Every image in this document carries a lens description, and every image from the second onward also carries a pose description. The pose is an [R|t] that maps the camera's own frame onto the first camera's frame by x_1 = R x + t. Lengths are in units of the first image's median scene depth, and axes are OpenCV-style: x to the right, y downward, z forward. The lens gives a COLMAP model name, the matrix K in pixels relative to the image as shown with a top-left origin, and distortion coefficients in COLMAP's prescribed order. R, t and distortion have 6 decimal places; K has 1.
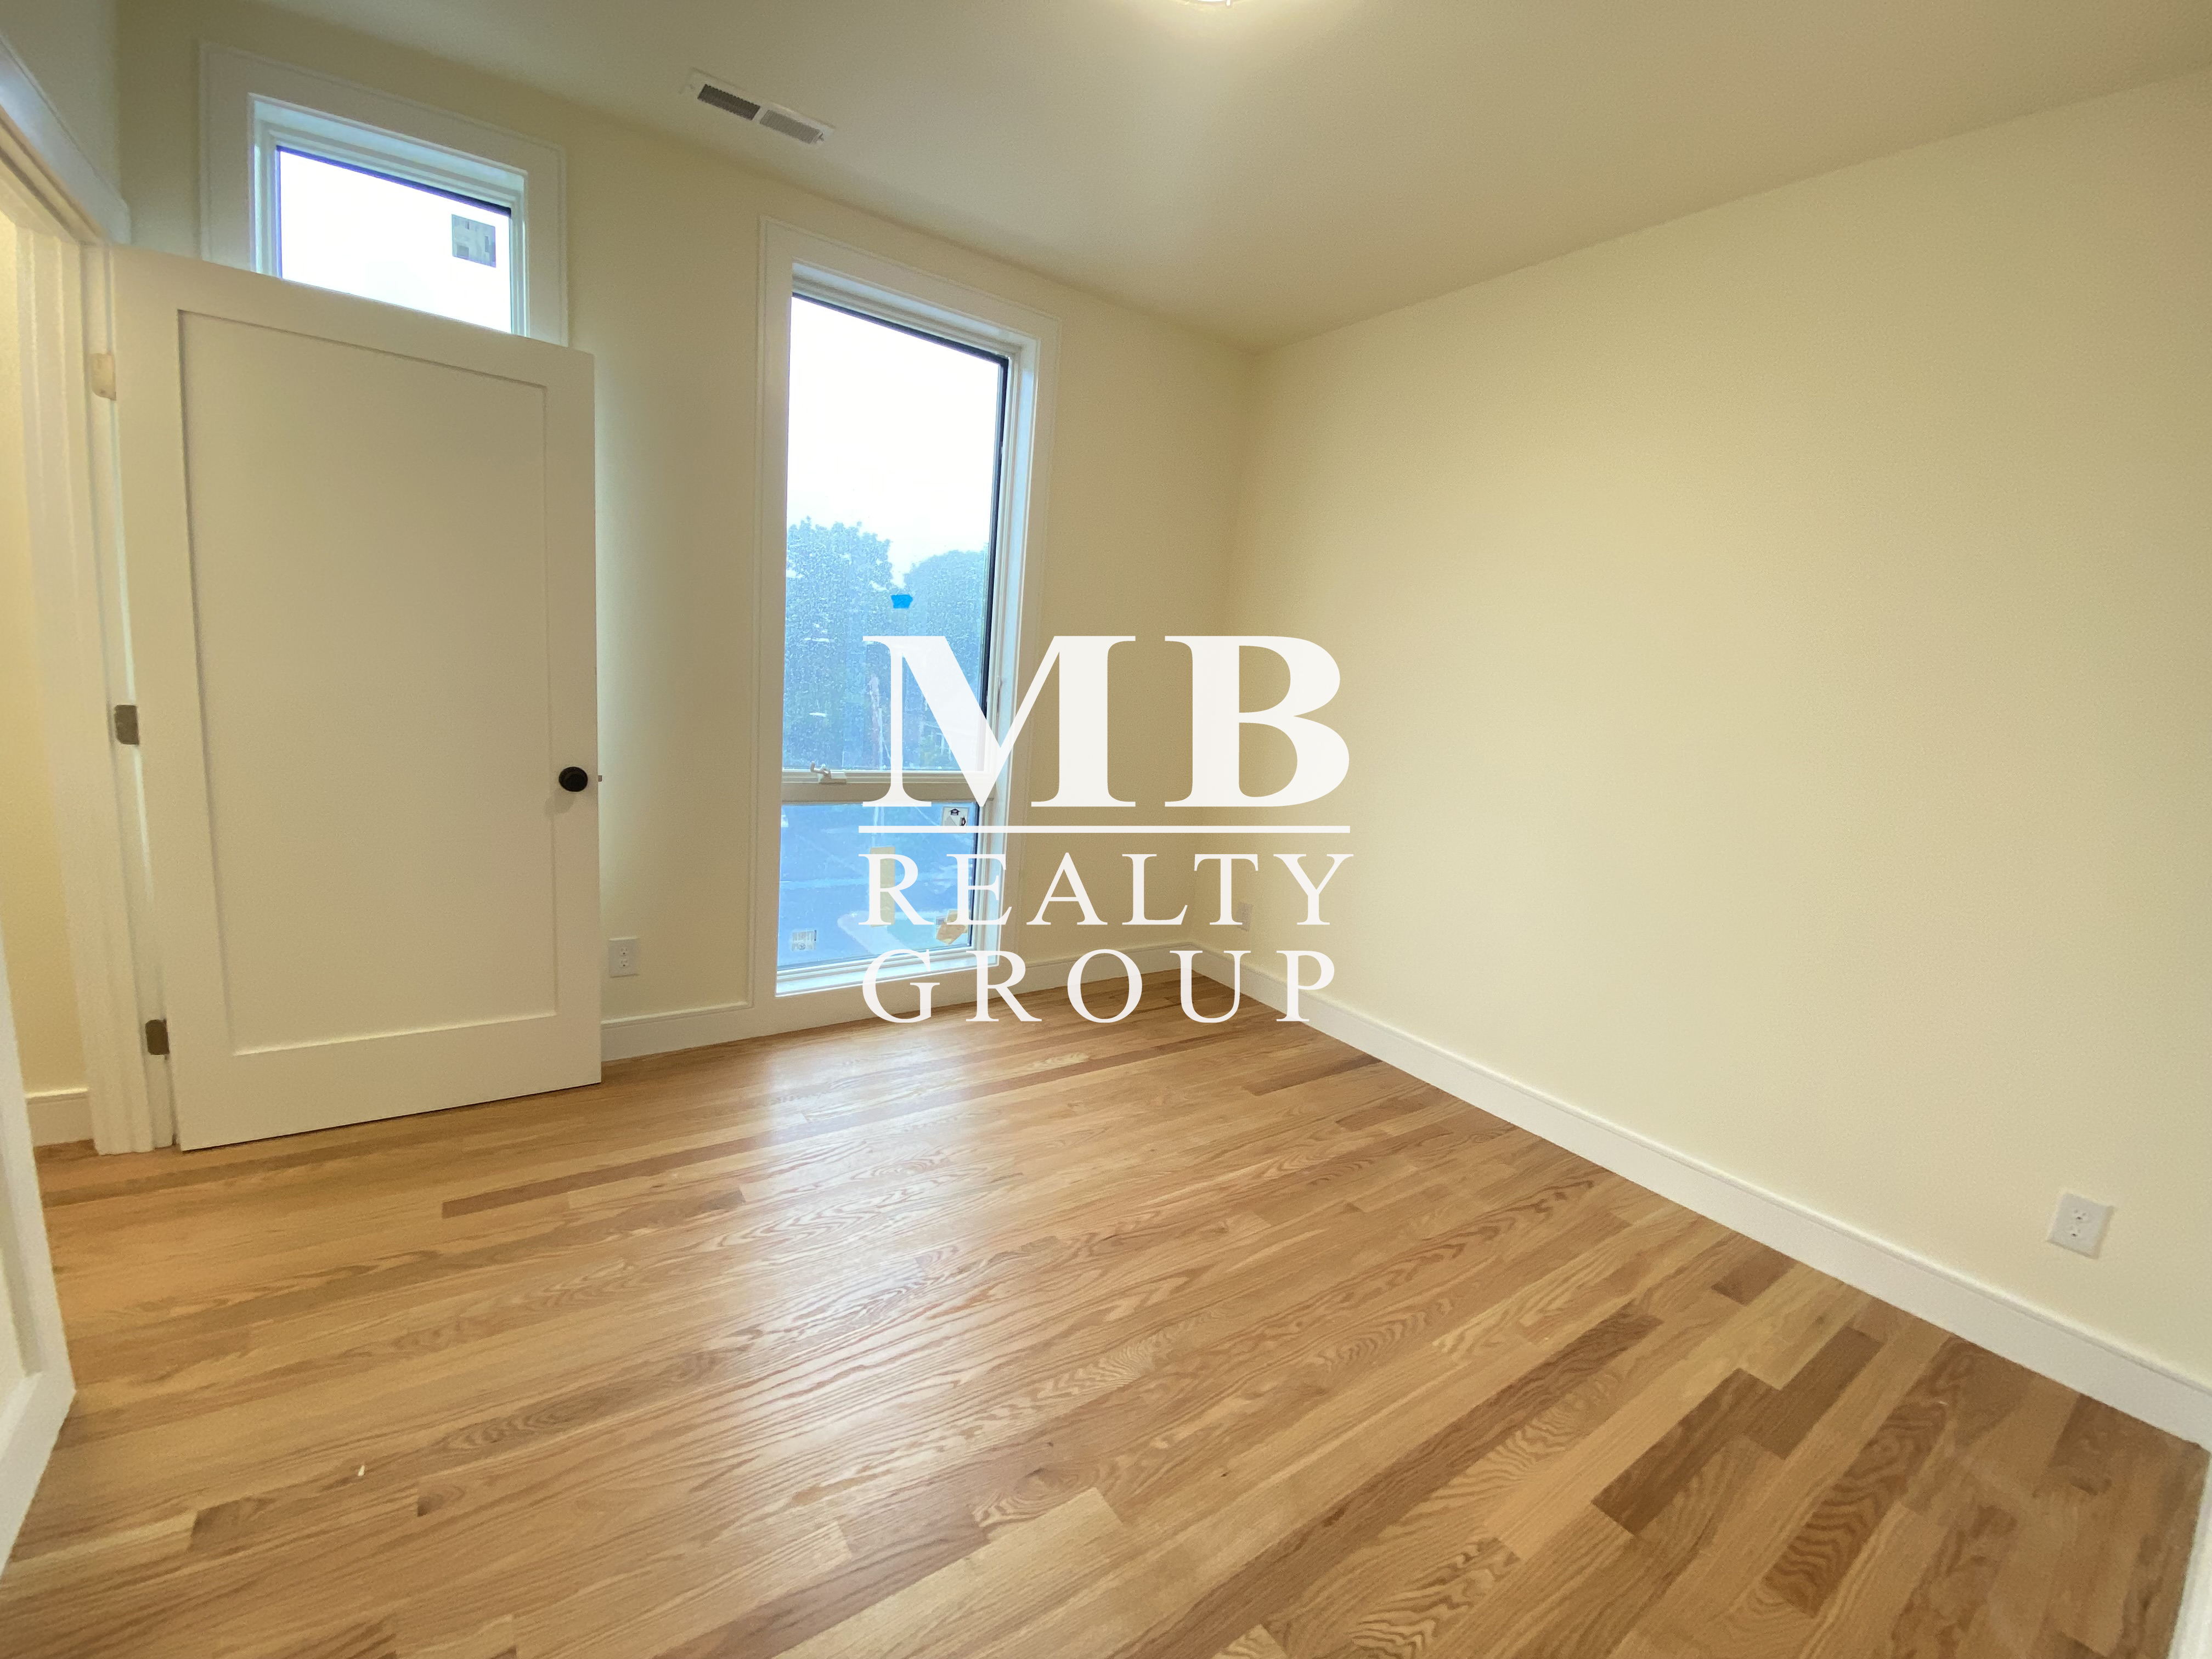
lens RADIAL K [[901.0, 0, 1098.4], [0, 901.0, 834.4], [0, 0, 1]] dist [0.020757, -0.020374]
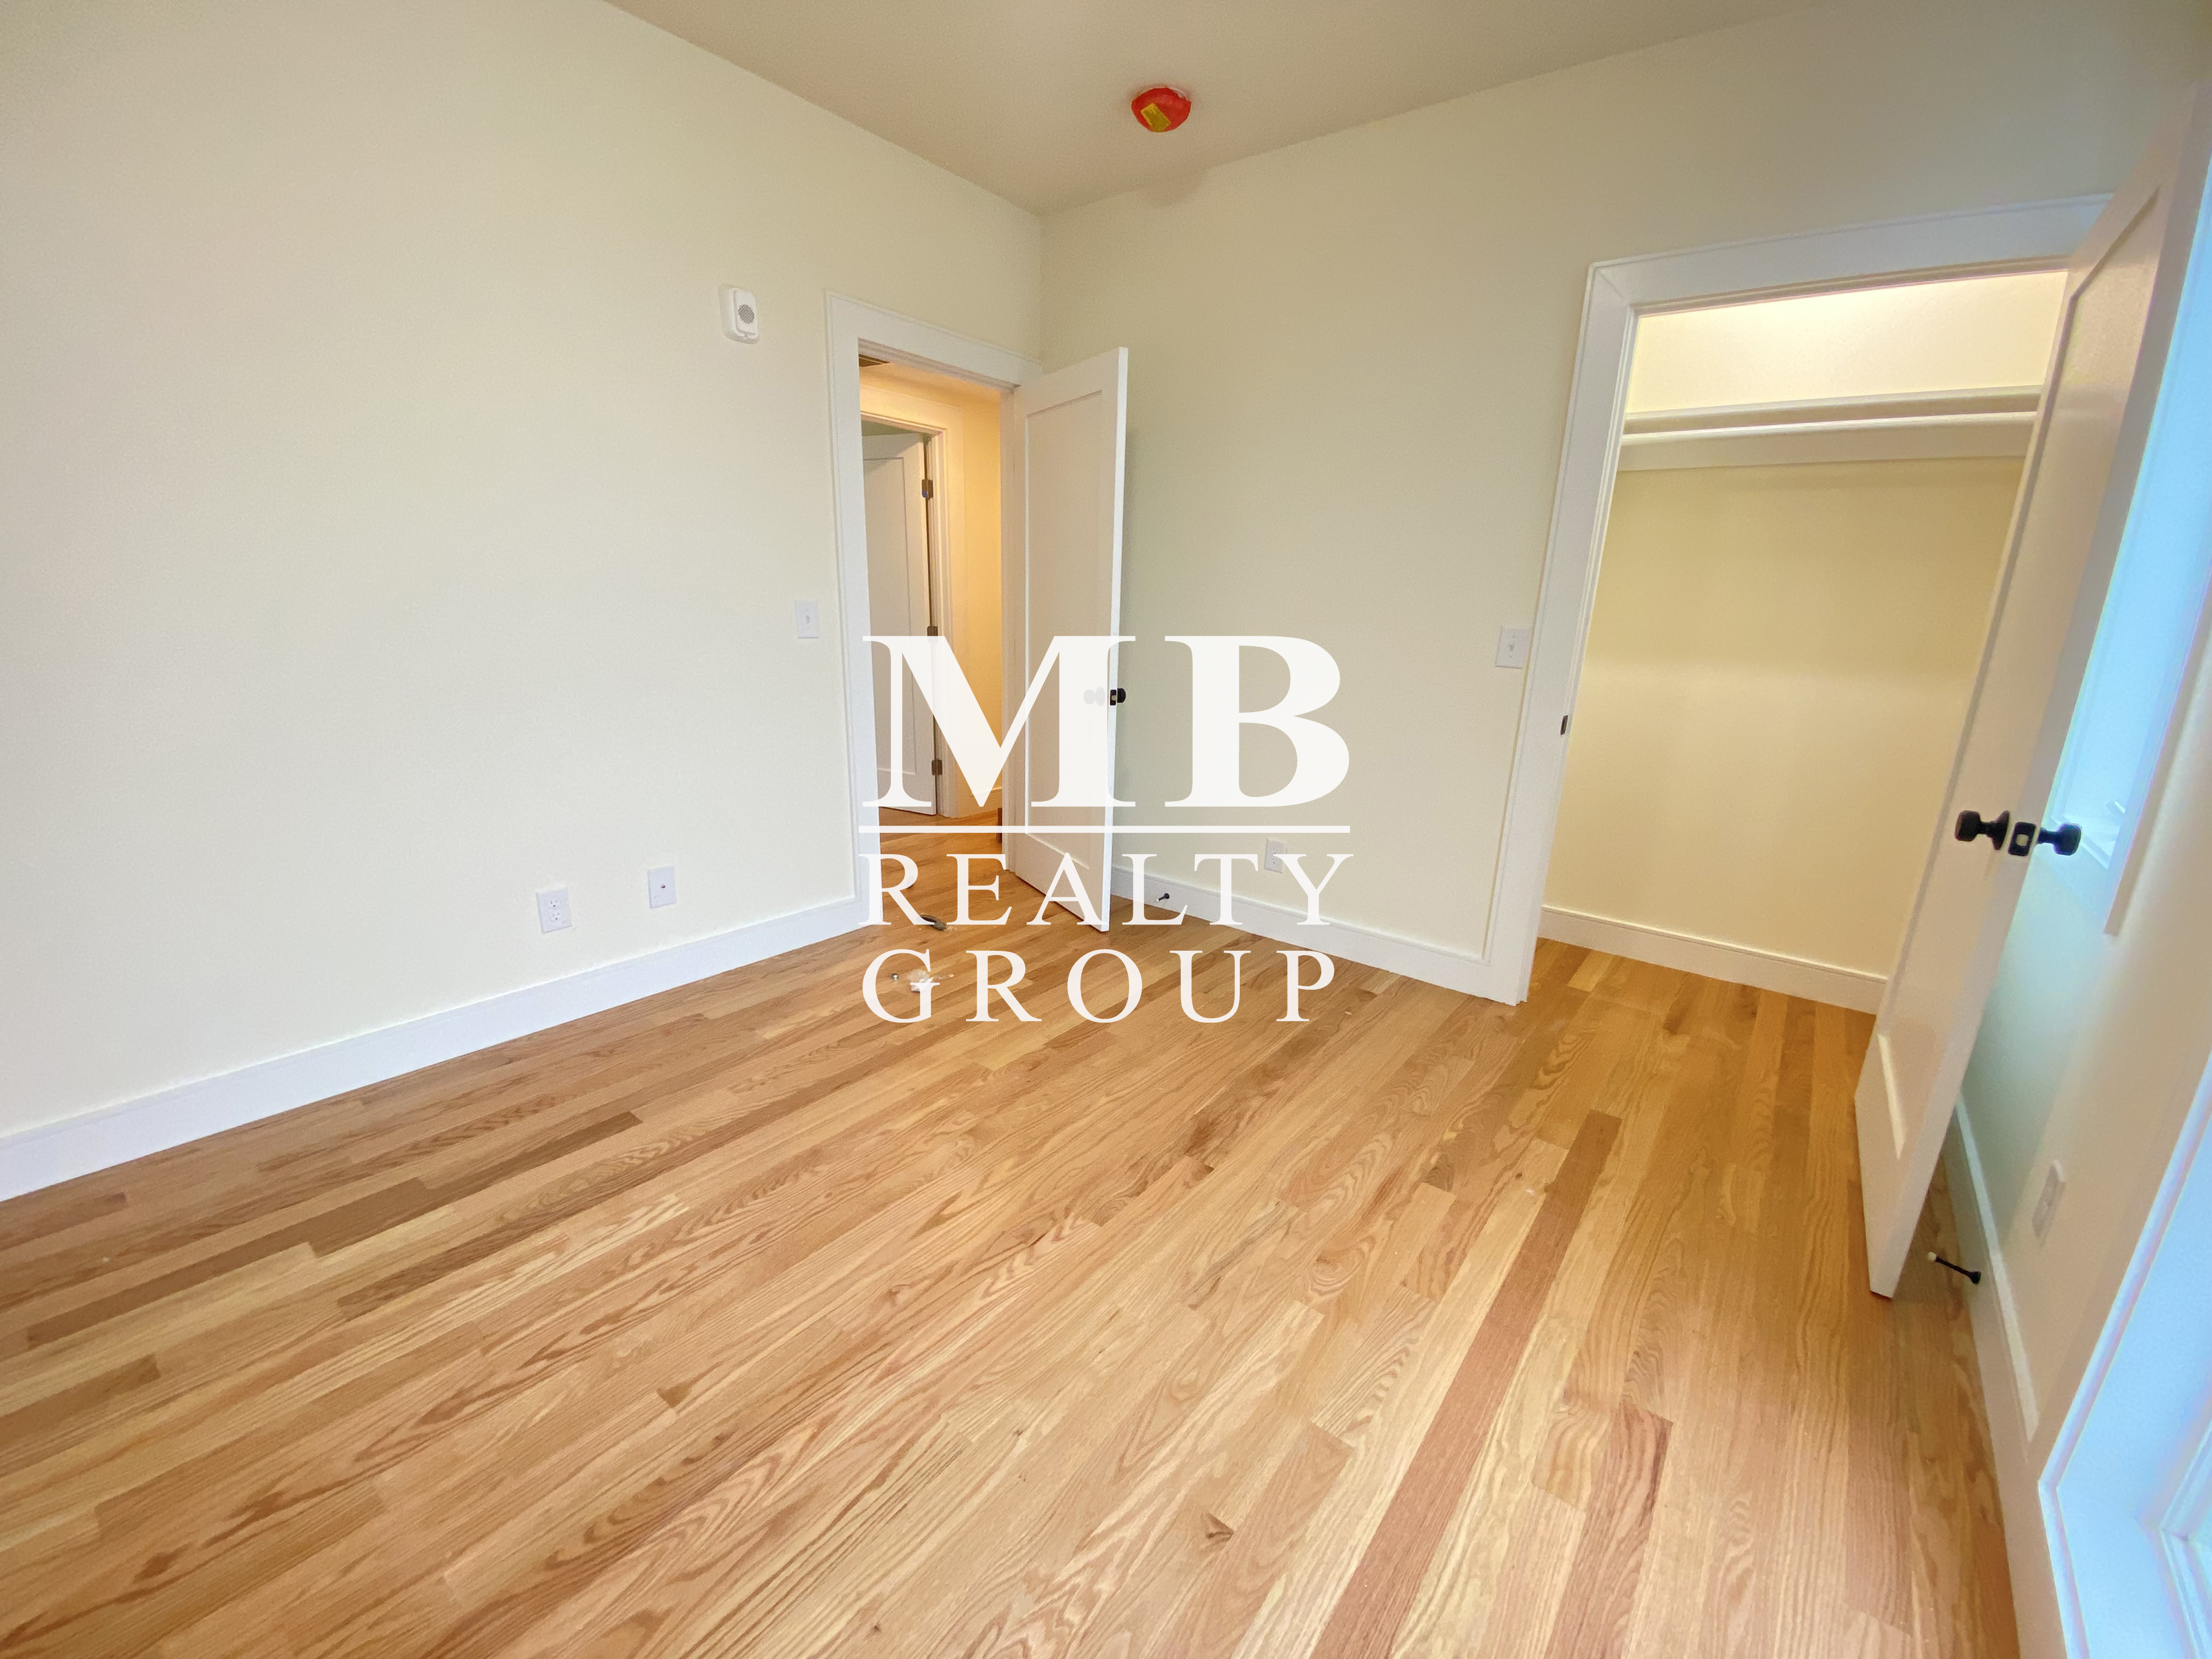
lens RADIAL K [[901.0, 0, 1098.4], [0, 901.0, 834.4], [0, 0, 1]] dist [0.020757, -0.020374]
pose [[-0.950488, -0.033657, -0.308932, 0.249608], [-0.158309, 0.907895, 0.388155, -0.250003], [0.267414, 0.417843, -0.868272, 1.715657]]
